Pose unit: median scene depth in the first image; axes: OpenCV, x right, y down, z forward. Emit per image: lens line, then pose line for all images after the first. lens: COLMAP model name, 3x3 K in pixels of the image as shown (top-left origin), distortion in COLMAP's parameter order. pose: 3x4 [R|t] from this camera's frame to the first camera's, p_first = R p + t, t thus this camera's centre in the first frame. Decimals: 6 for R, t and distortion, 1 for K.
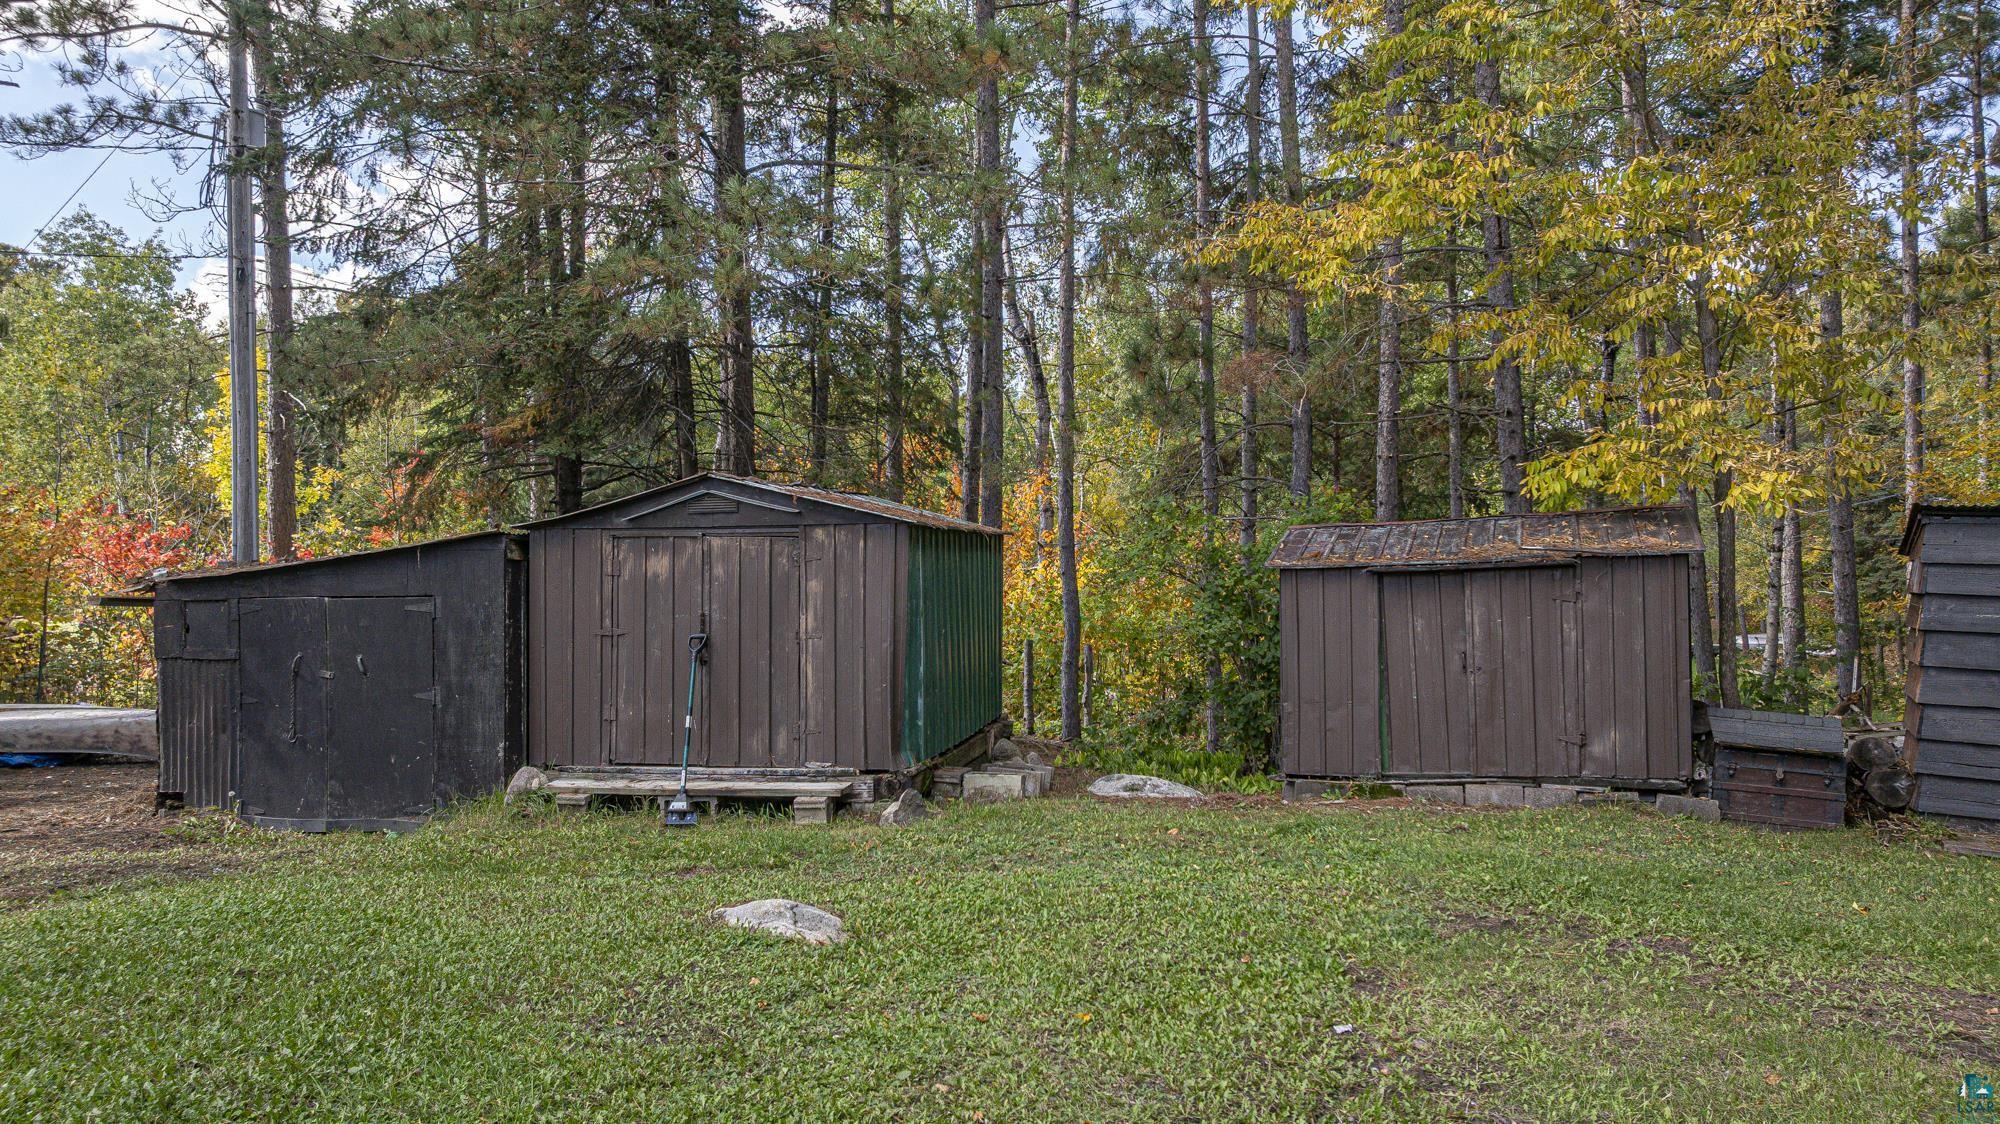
lens RADIAL K [[1438.5, 0, 995.0], [0, 1438.5, 561.5], [0, 0, 1]] dist [0.002330, 0.002230]
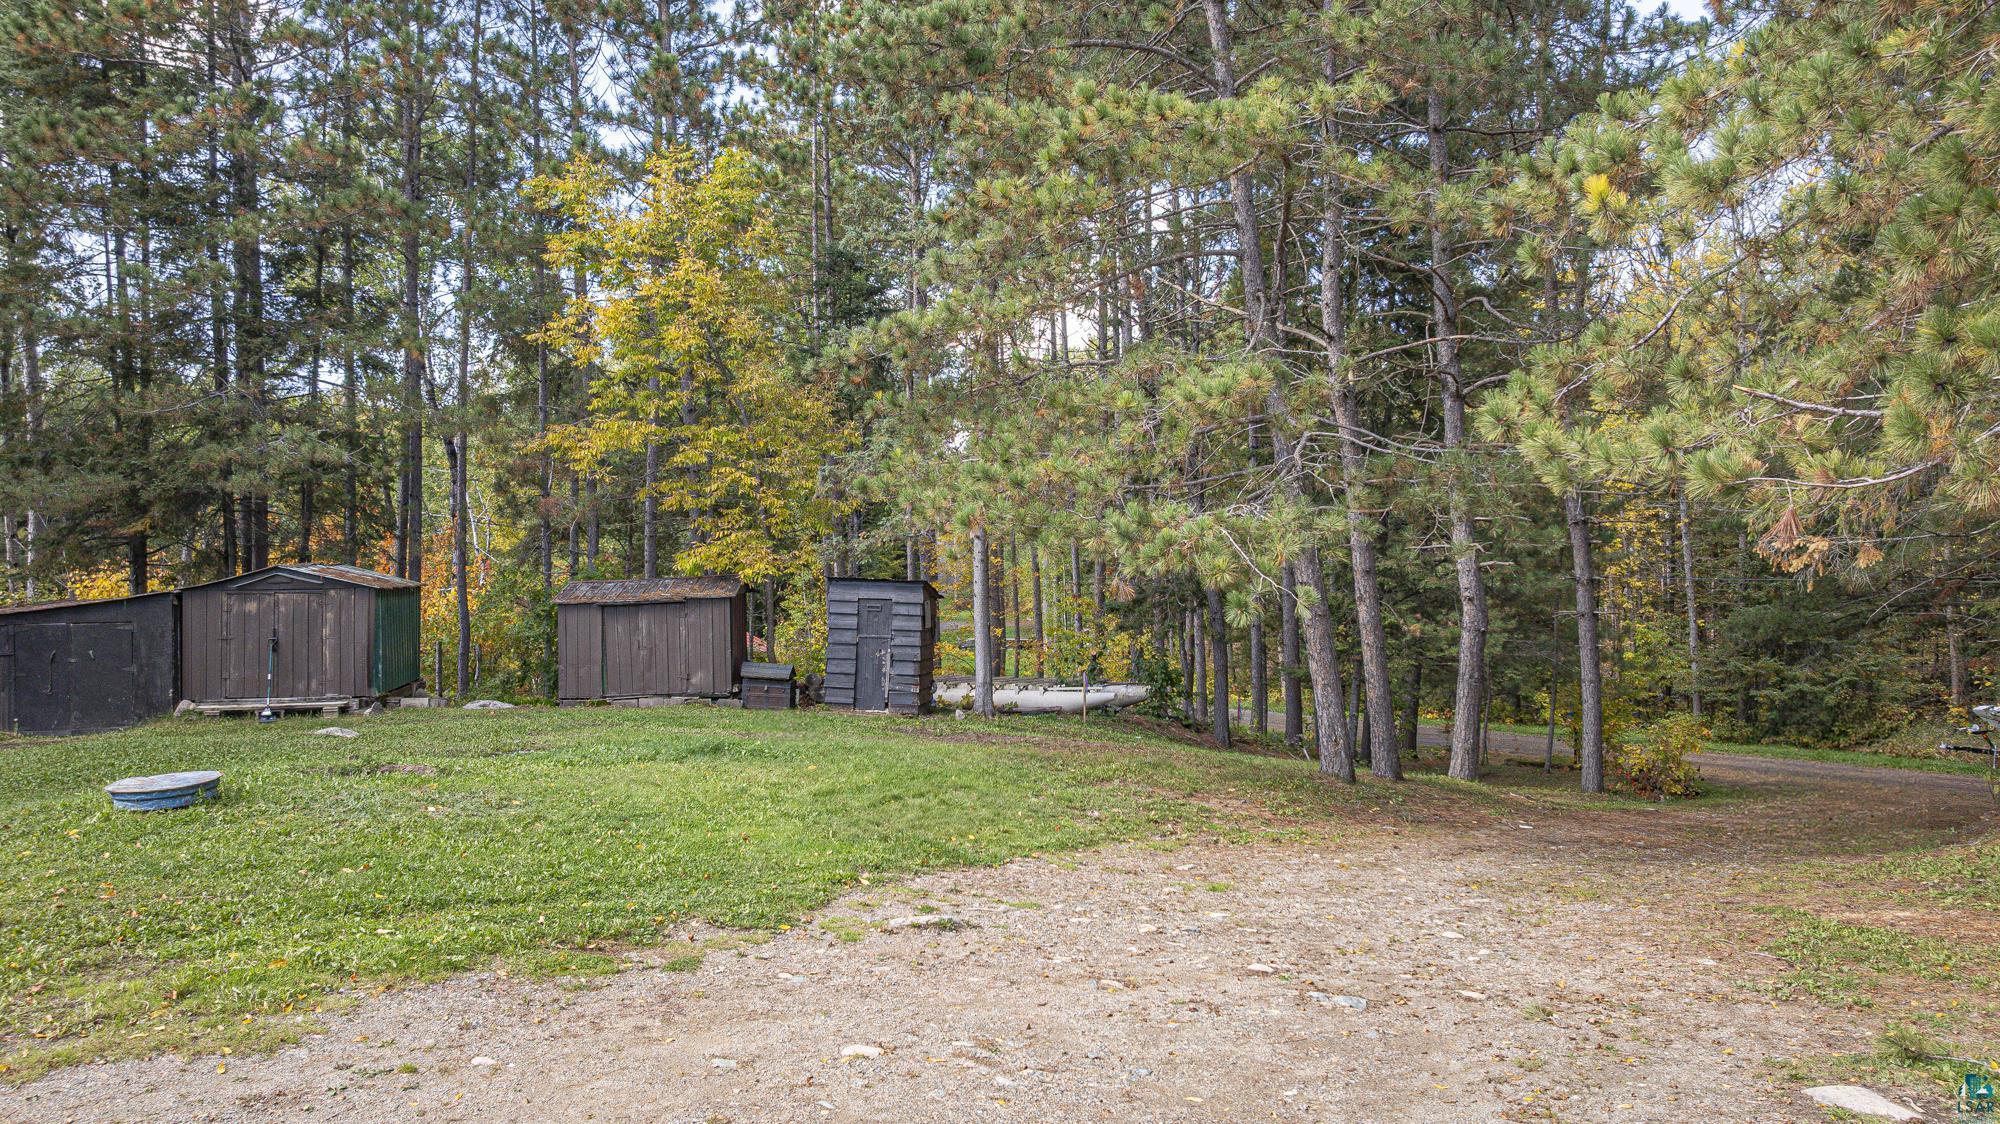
lens RADIAL K [[1438.5, 0, 996.1], [0, 1438.5, 546.5], [0, 0, 1]] dist [0.002330, 0.002230]
pose [[0.926610, 0.007191, 0.375954, -0.006699], [-0.003372, 0.999936, -0.010814, -0.063280], [-0.376008, 0.008753, 0.926575, -1.329160]]
